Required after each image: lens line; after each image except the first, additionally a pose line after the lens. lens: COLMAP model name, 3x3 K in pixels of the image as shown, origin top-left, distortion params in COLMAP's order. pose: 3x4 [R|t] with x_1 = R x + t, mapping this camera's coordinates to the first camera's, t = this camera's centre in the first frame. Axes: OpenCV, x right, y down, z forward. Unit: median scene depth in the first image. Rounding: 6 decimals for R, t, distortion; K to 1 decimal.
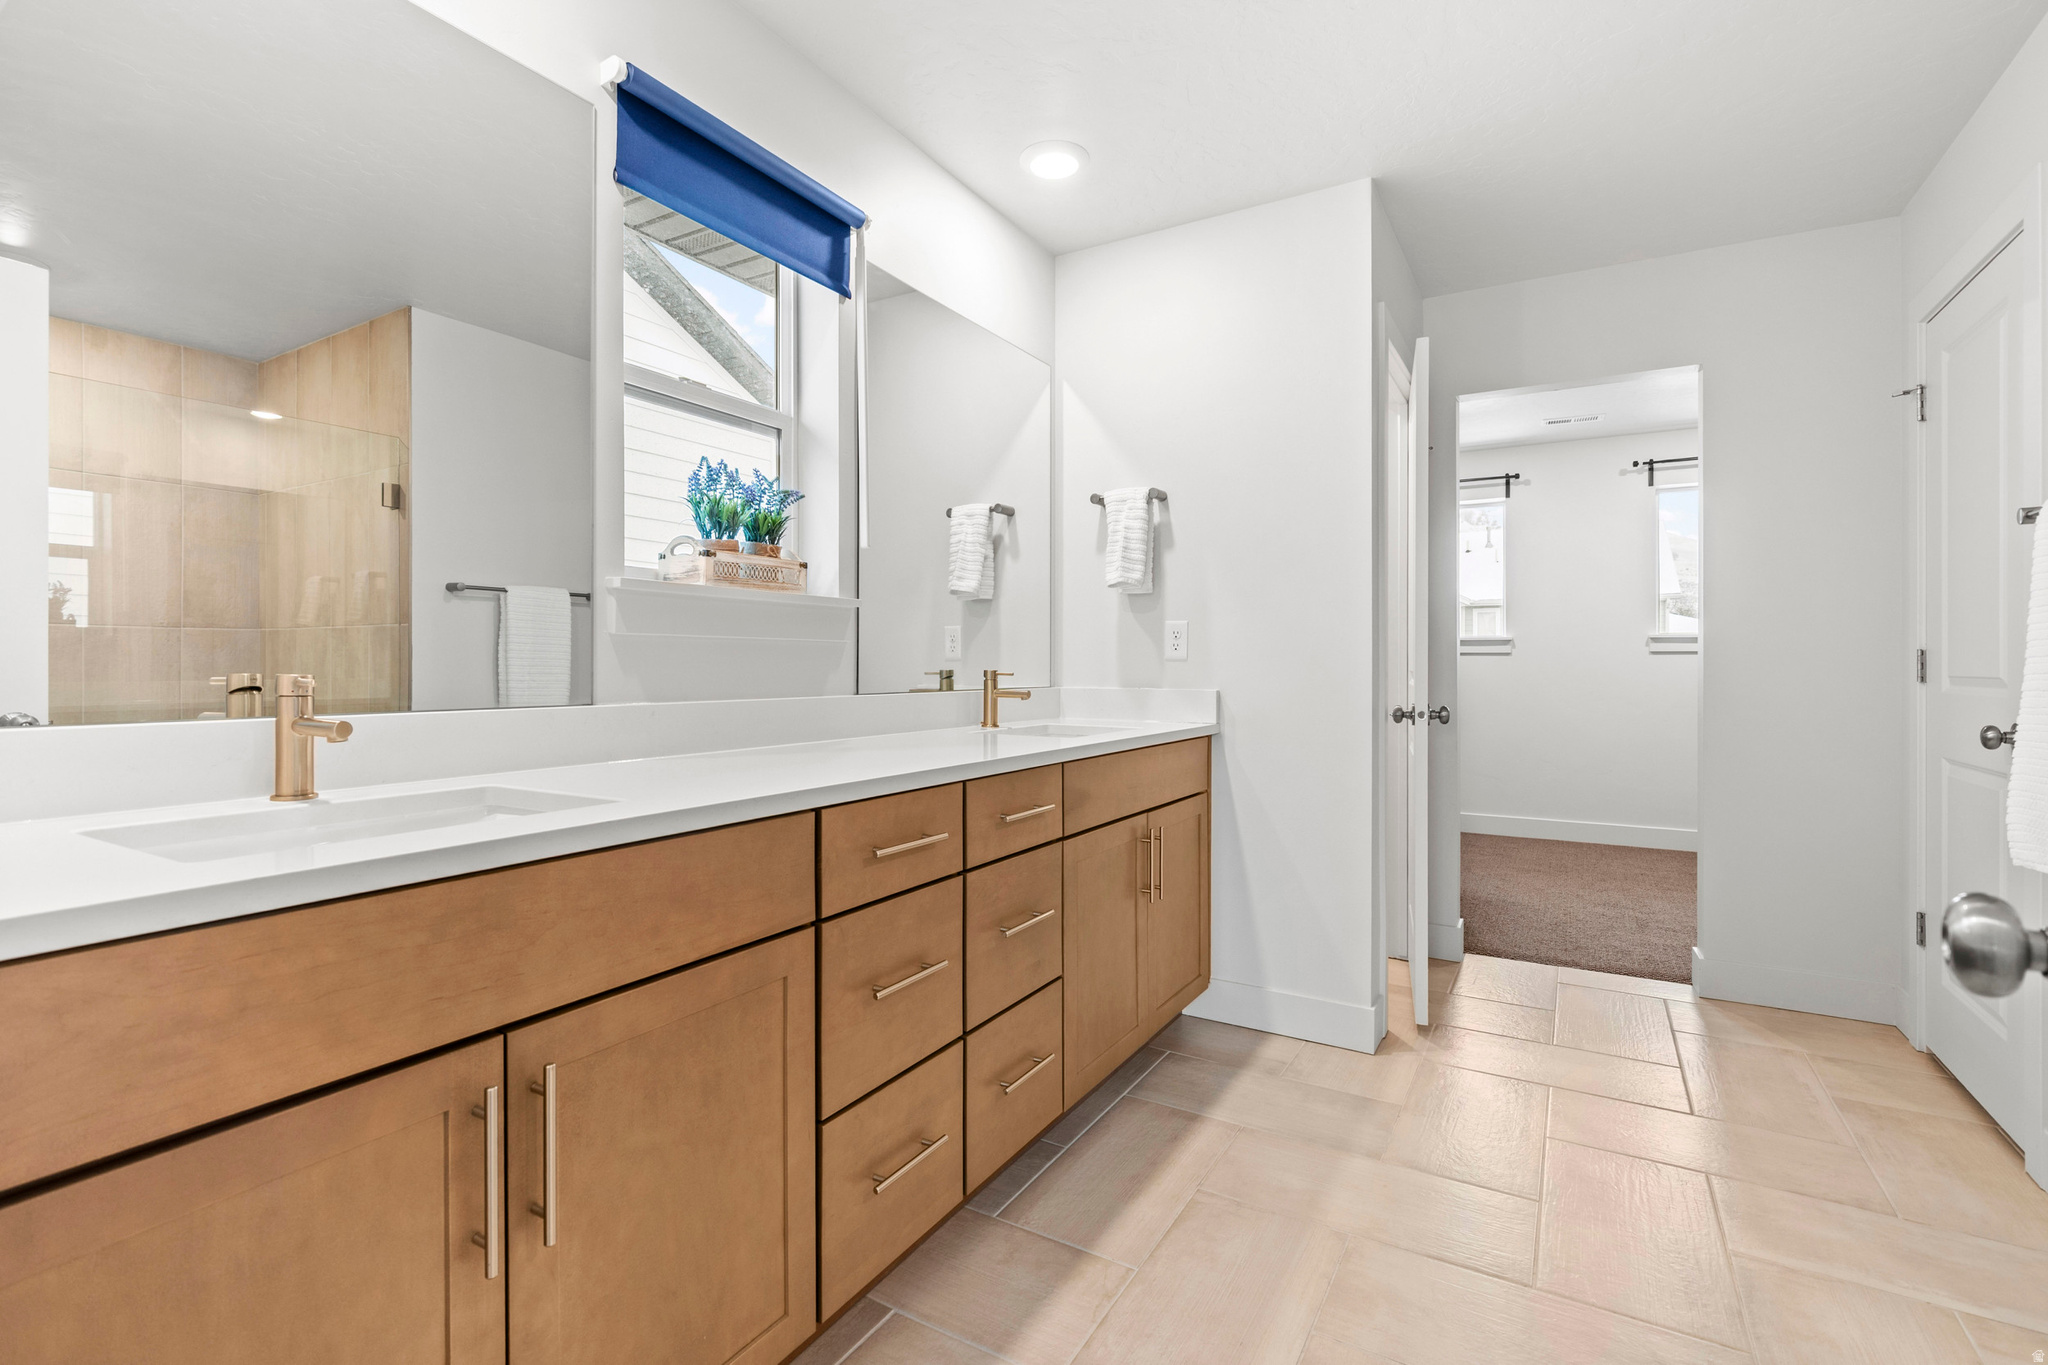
lens RADIAL K [[964.1, 0, 1015.7], [0, 964.1, 667.2], [0, 0, 1]] dist [0.010220, -0.000497]
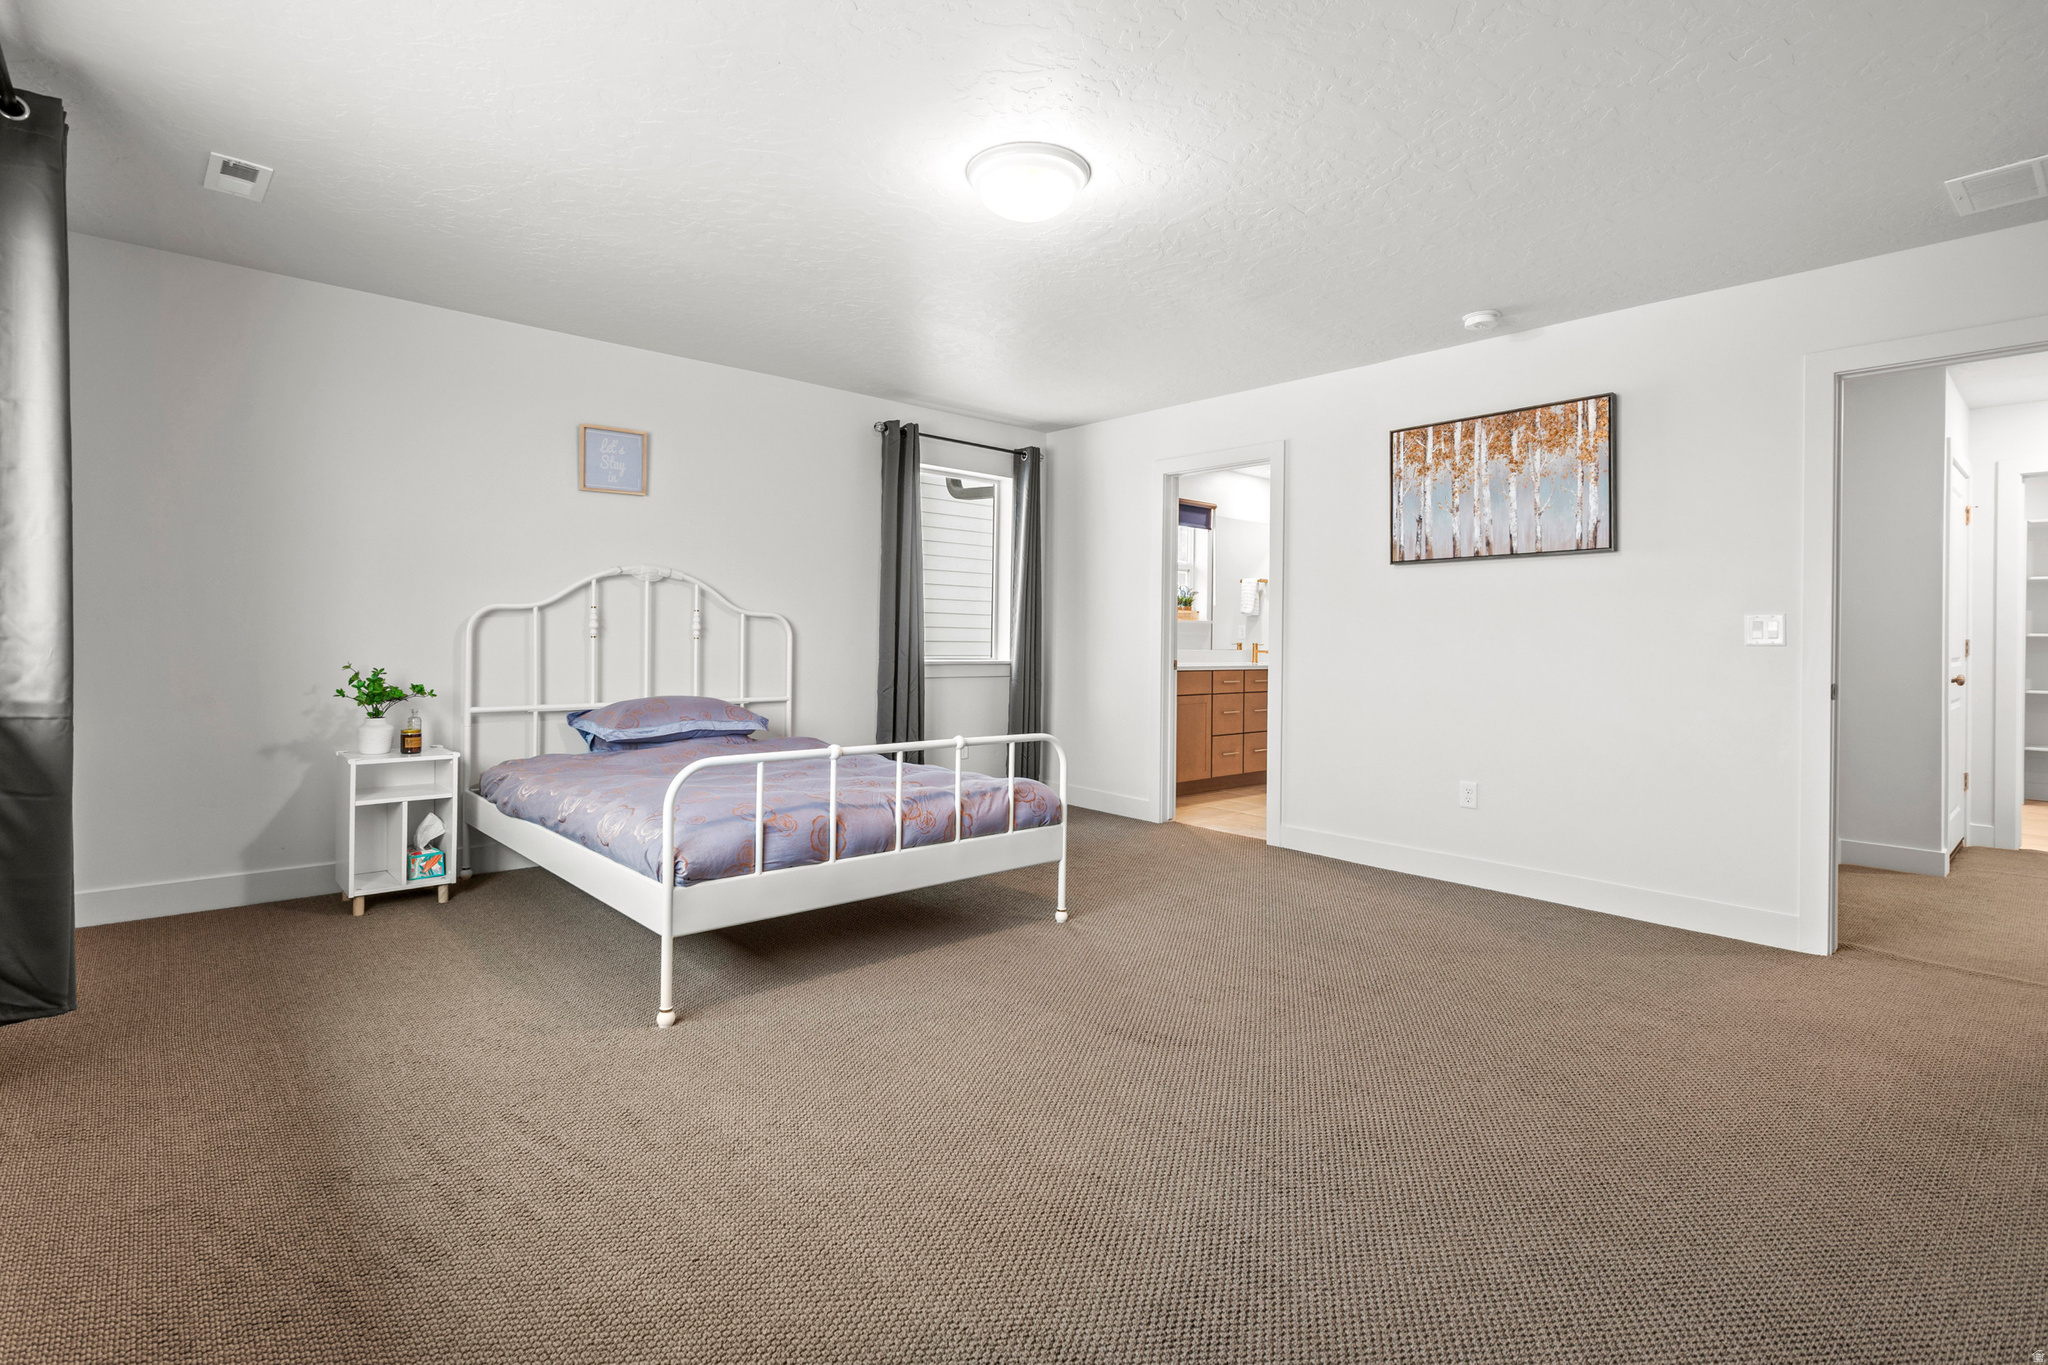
lens RADIAL K [[964.1, 0, 999.6], [0, 964.1, 639.1], [0, 0, 1]] dist [0.010220, -0.000497]
pose [[0.951395, 0.011263, -0.307769, 0.135319], [-0.011813, 0.999930, 0.000077, -0.001144], [0.307748, 0.003563, 0.951461, -1.993678]]
